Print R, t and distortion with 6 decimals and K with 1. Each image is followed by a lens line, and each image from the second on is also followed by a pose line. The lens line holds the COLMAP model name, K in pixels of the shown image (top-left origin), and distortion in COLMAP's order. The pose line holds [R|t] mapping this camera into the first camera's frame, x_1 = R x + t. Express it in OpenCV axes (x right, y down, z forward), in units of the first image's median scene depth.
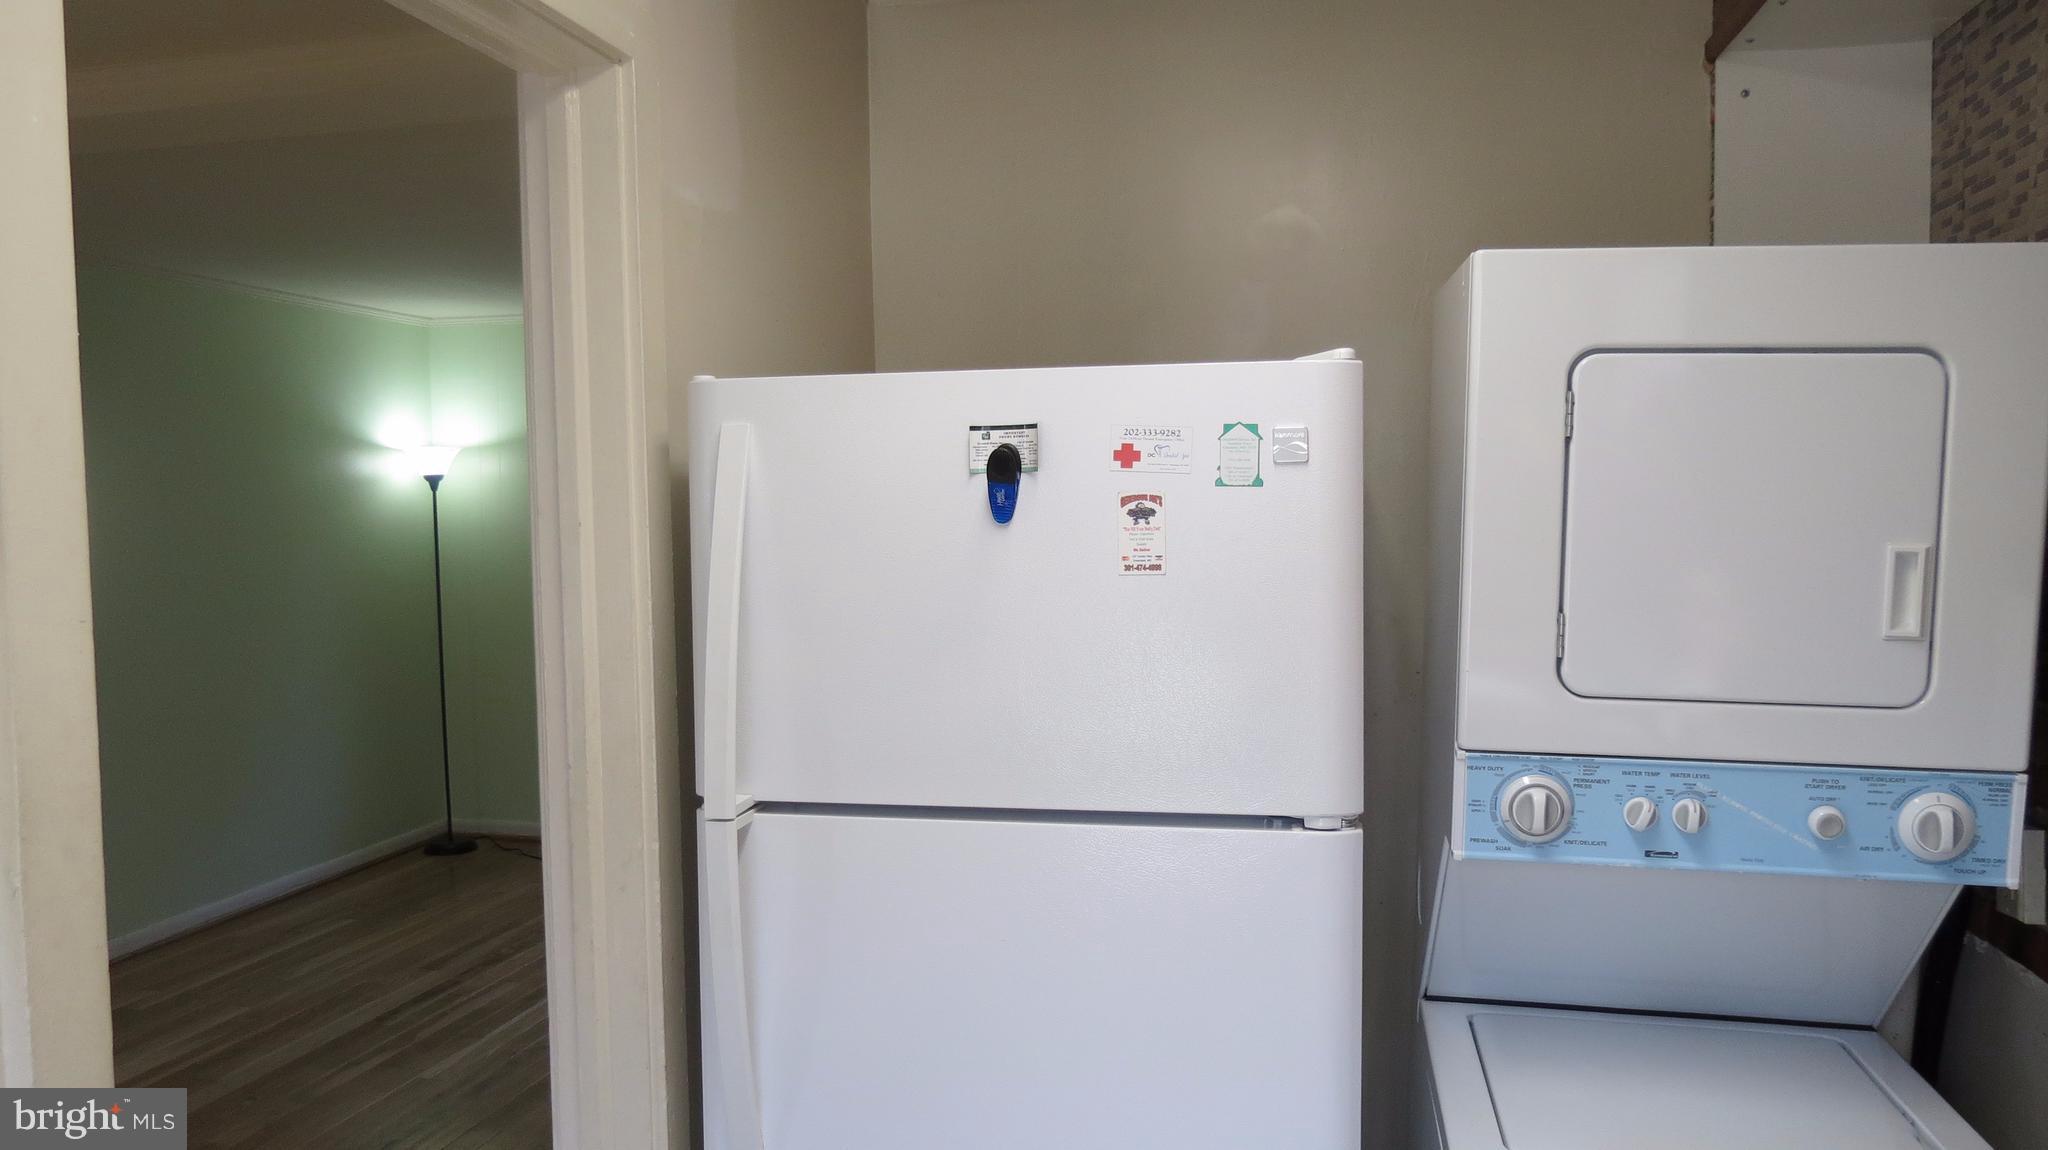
lens RADIAL K [[1465.6, 0, 1028.1], [0, 1465.6, 584.0], [0, 0, 1]] dist [-0.033296, 0.017560]
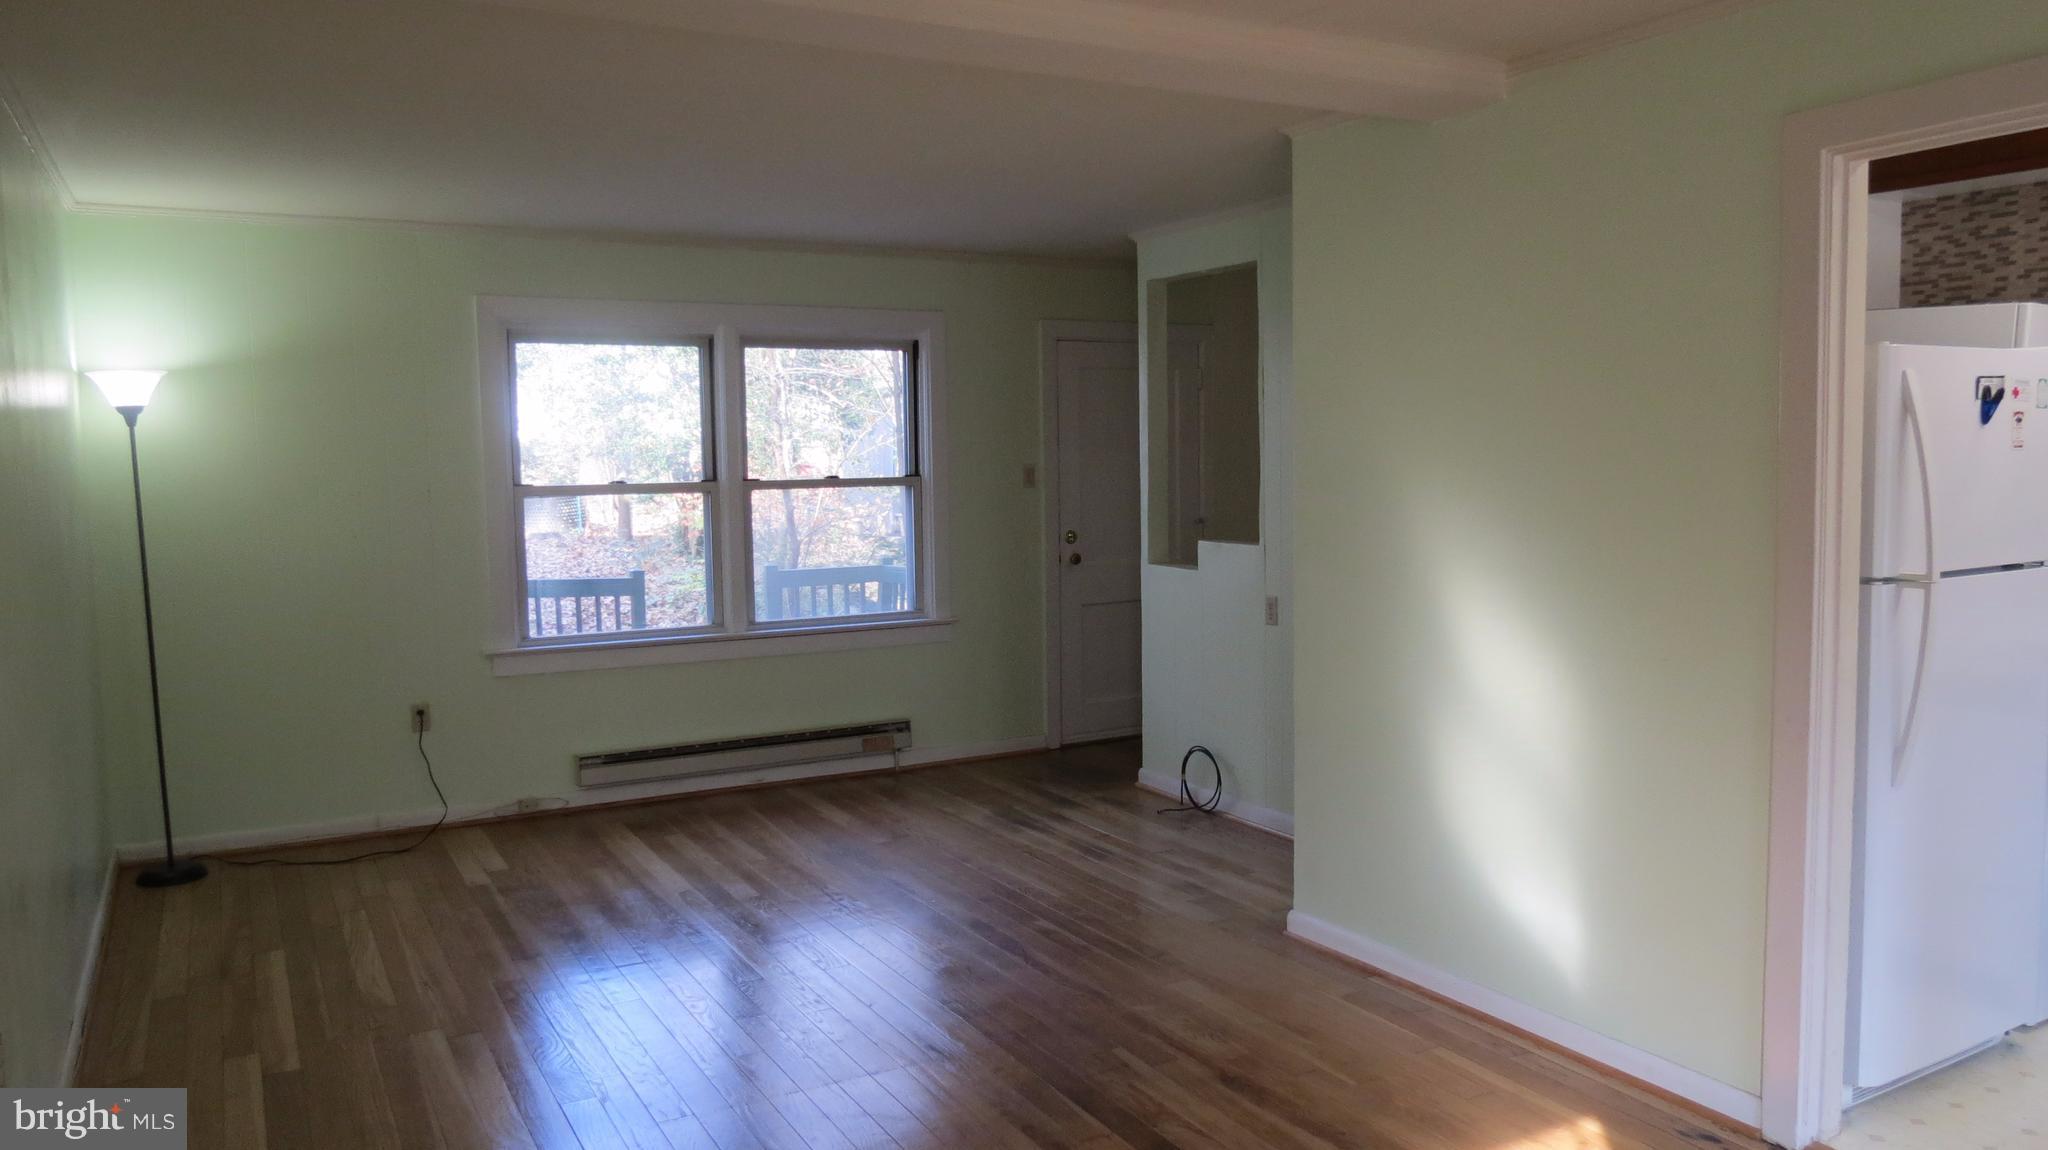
lens RADIAL K [[1465.6, 0, 1025.3], [0, 1465.6, 566.1], [0, 0, 1]] dist [-0.033296, 0.017560]
pose [[0.745340, -0.053314, 0.664550, -1.997725], [0.044110, 0.998557, 0.030637, 0.028515], [-0.665224, 0.006478, 0.746616, 0.337872]]
